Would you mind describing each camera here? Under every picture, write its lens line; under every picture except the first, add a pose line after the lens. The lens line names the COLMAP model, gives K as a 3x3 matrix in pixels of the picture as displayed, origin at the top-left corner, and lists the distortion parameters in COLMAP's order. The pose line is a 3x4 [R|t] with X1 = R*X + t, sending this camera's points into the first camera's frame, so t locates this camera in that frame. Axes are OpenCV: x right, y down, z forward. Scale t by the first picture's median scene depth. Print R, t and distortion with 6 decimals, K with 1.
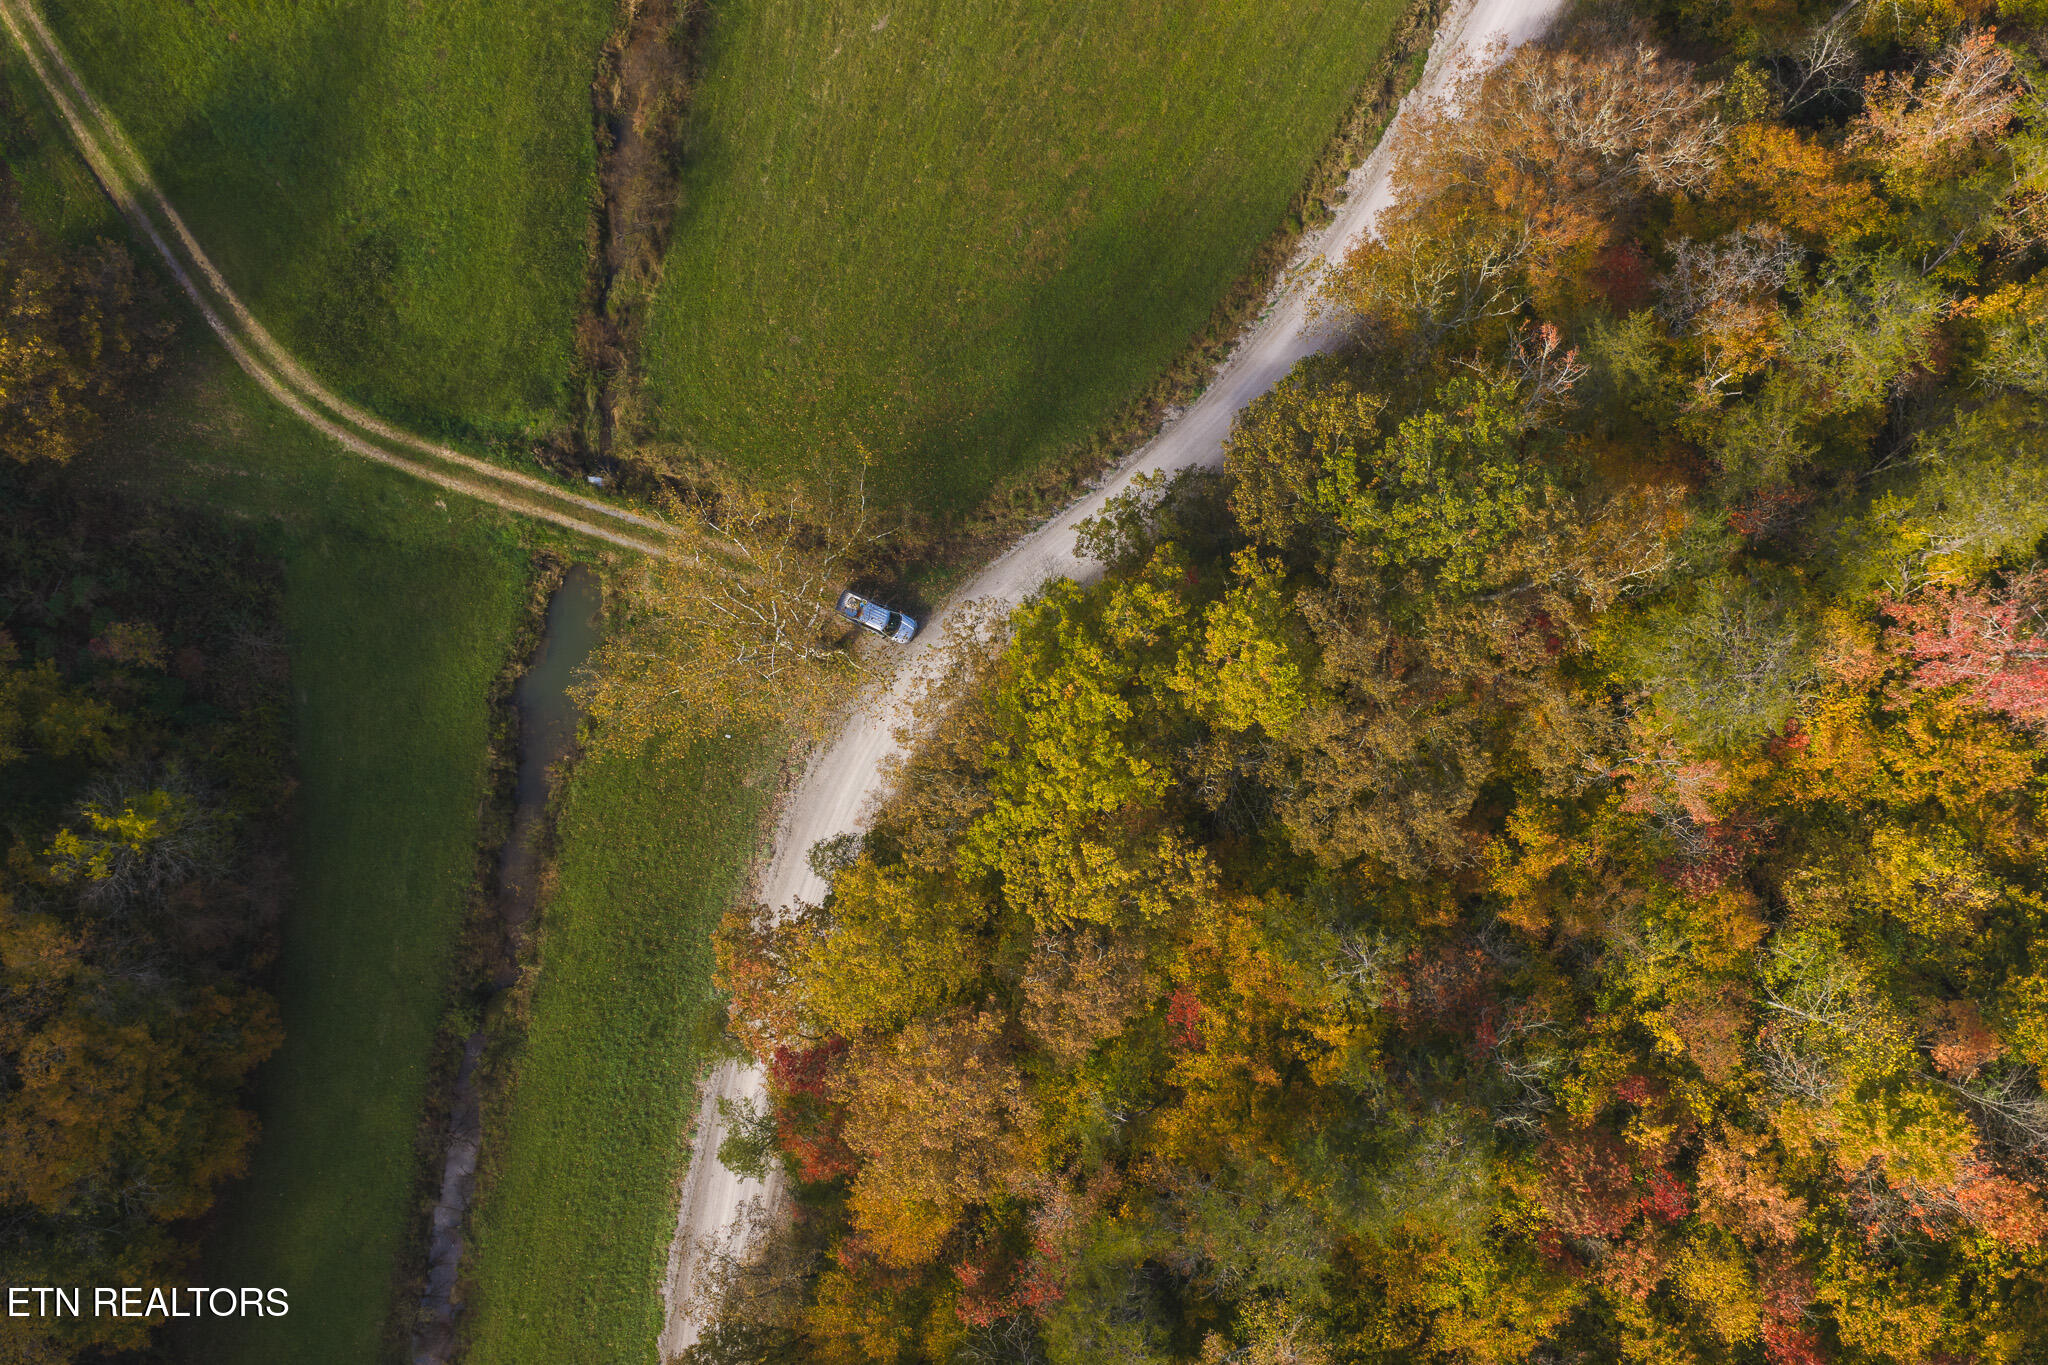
lens RADIAL K [[1687.8, 0, 1031.6], [0, 1687.8, 685.4], [0, 0, 1]] dist [0.012672, -0.010139]
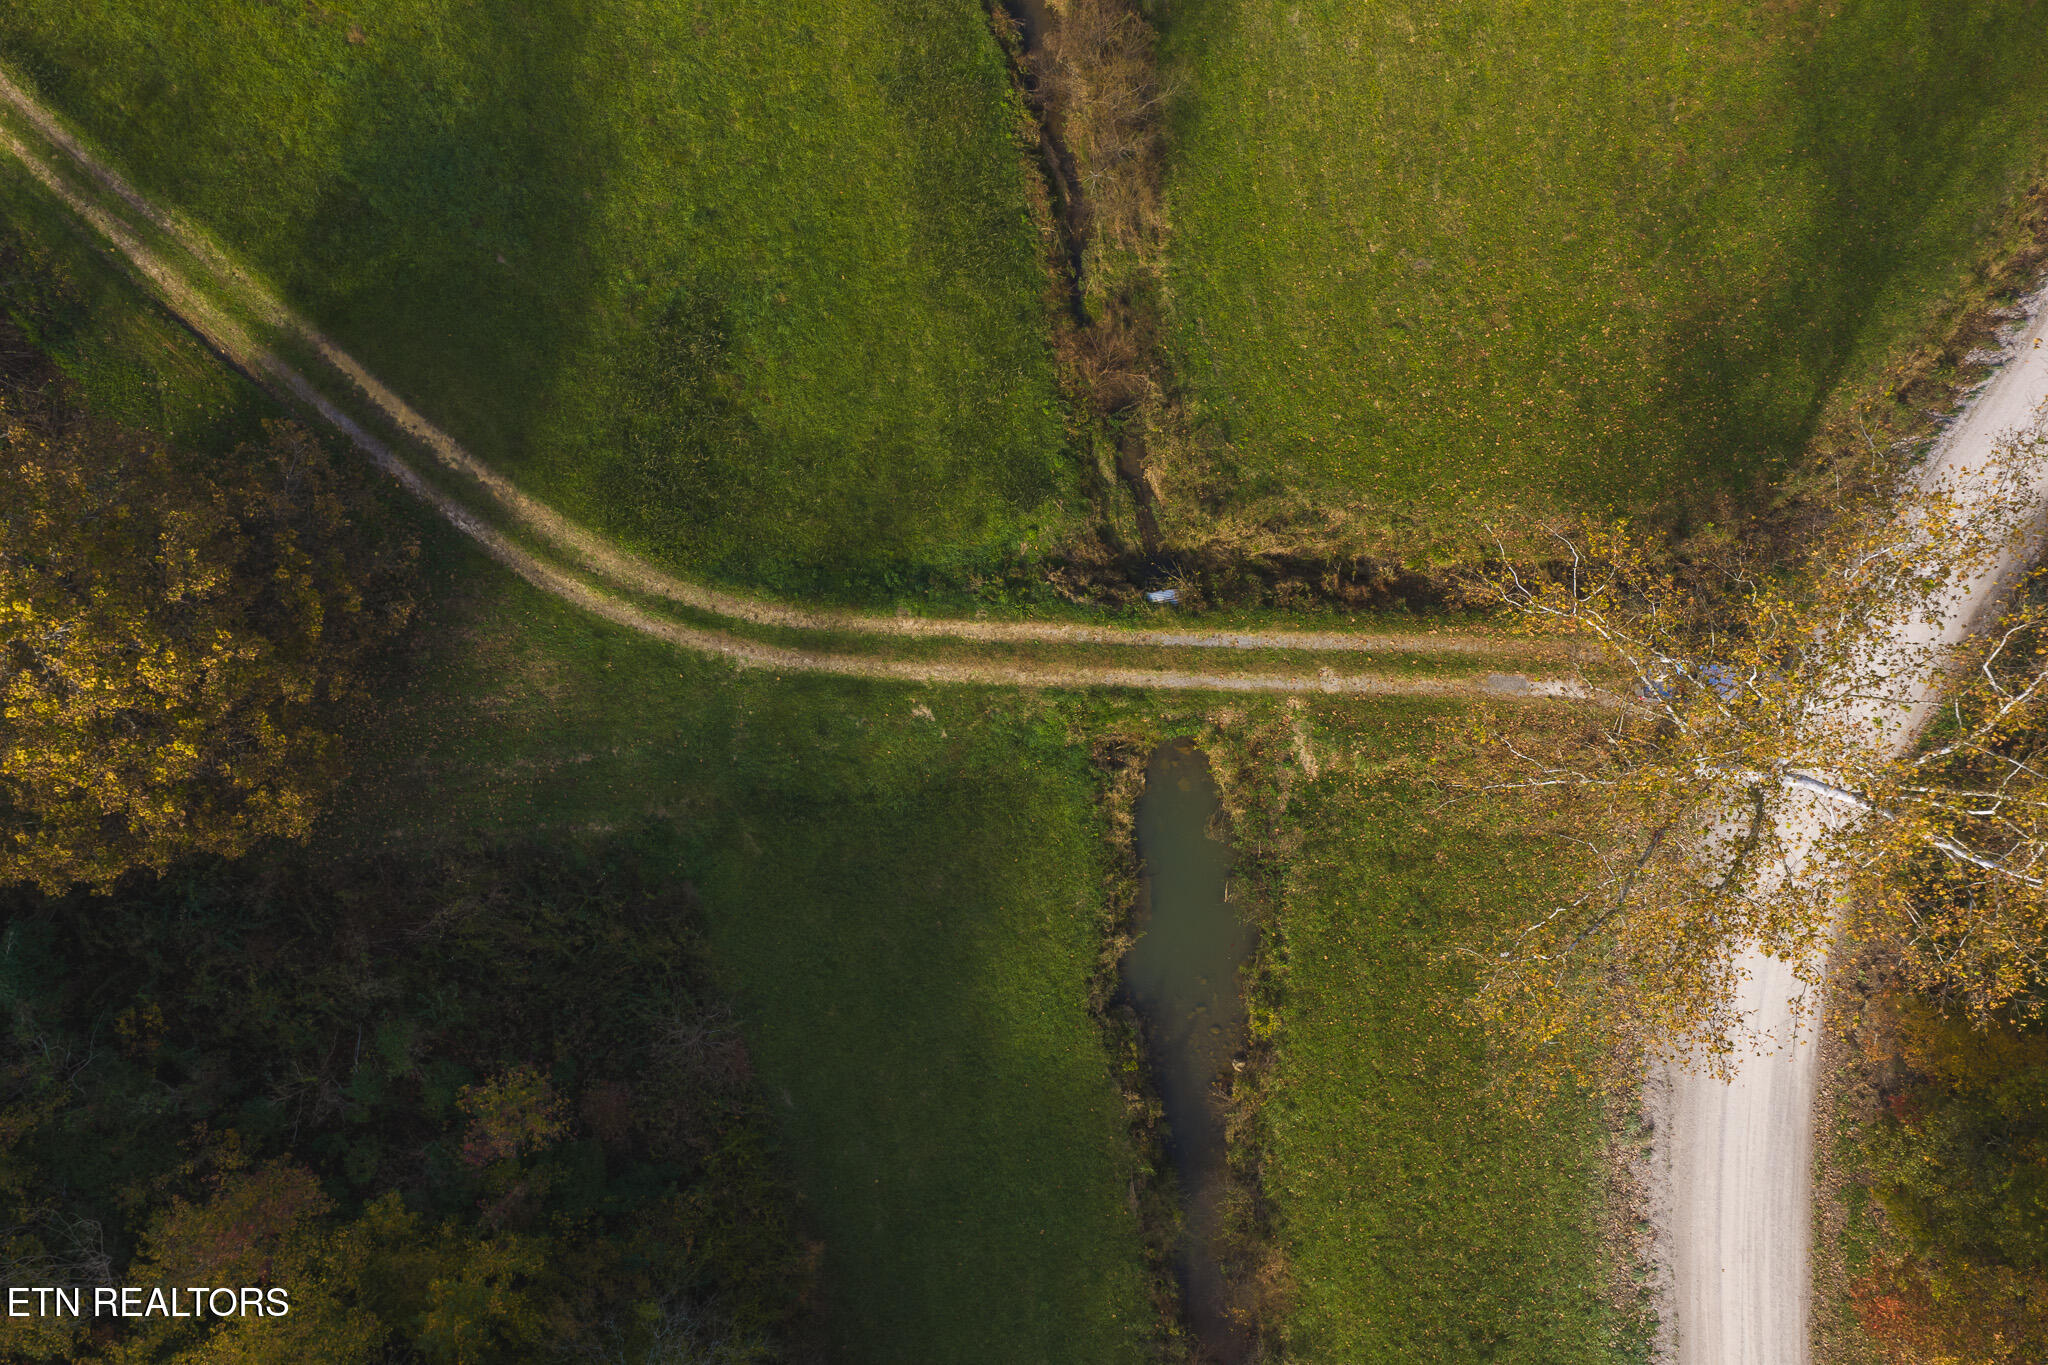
lens RADIAL K [[1687.8, 0, 1031.6], [0, 1687.8, 685.4], [0, 0, 1]] dist [0.012672, -0.010139]
pose [[0.958600, -0.284753, 0.001244, -0.311510], [0.284756, 0.958589, -0.004514, -0.102419], [0.000092, 0.004681, 0.999989, 0.421706]]
